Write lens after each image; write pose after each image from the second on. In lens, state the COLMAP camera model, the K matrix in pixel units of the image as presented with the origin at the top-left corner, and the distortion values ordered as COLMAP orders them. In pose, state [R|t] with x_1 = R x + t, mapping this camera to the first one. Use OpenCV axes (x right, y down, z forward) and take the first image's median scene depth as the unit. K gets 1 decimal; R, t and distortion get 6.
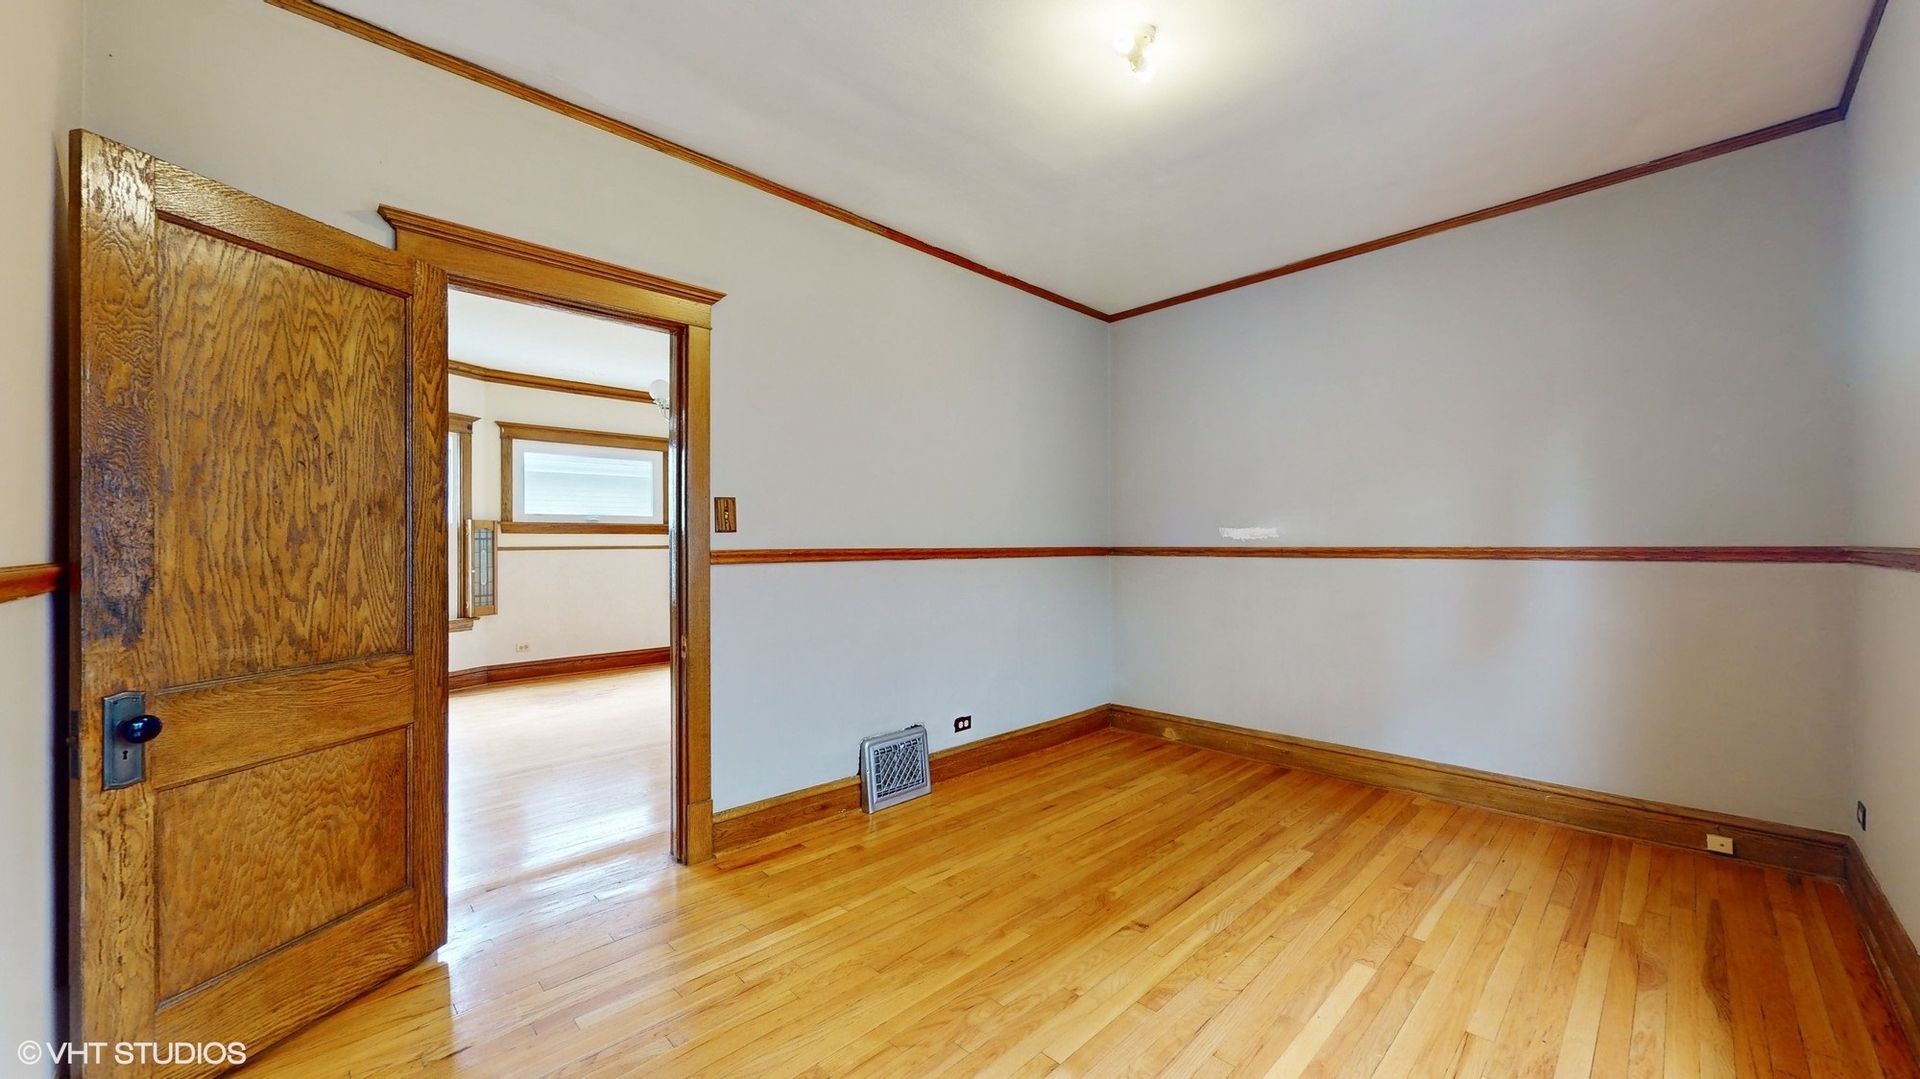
lens RADIAL K [[708.4, 0, 955.6], [0, 708.4, 545.2], [0, 0, 1]] dist [0.002262, 0.000244]
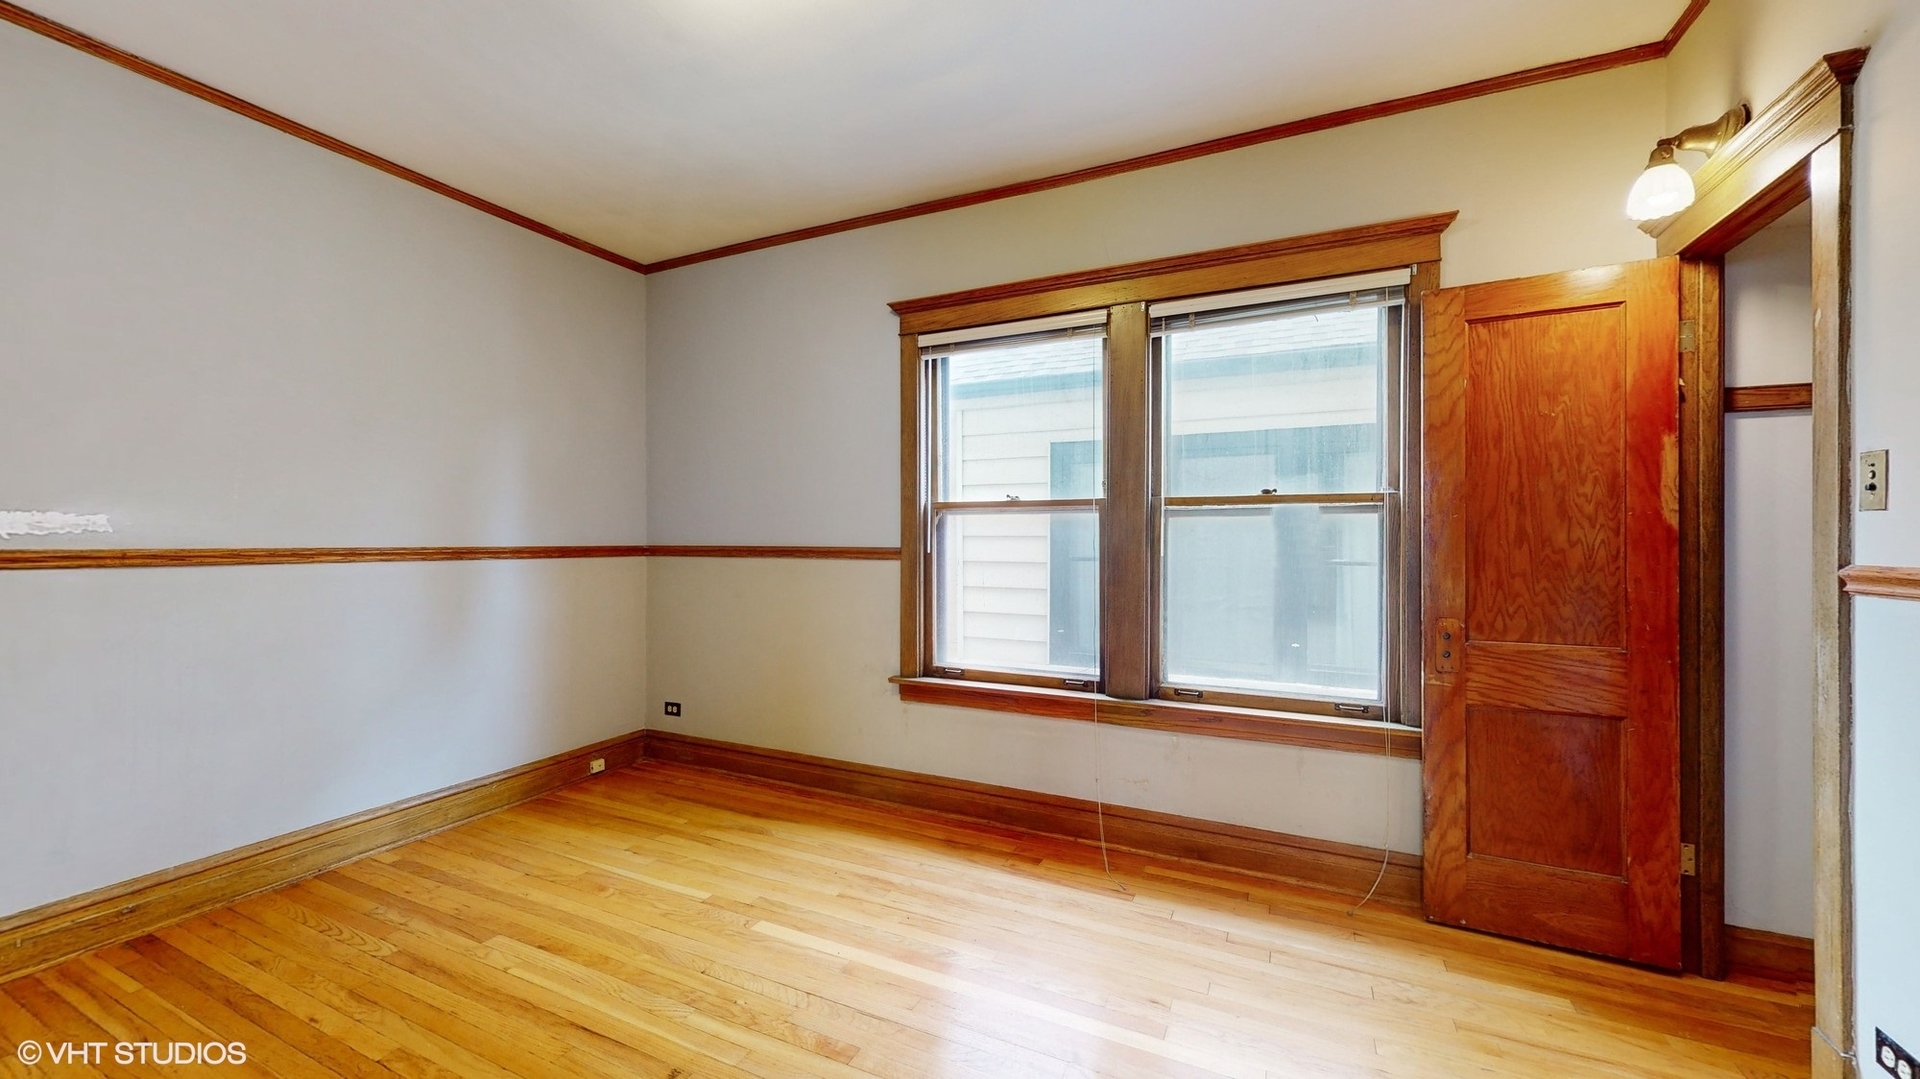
lens RADIAL K [[708.4, 0, 951.9], [0, 708.4, 538.9], [0, 0, 1]] dist [0.002262, 0.000244]
pose [[-0.351142, 0.011474, 0.936252, -0.401400], [0.004321, 0.999934, -0.010634, 0.005034], [-0.936312, 0.000312, -0.351169, 0.782429]]
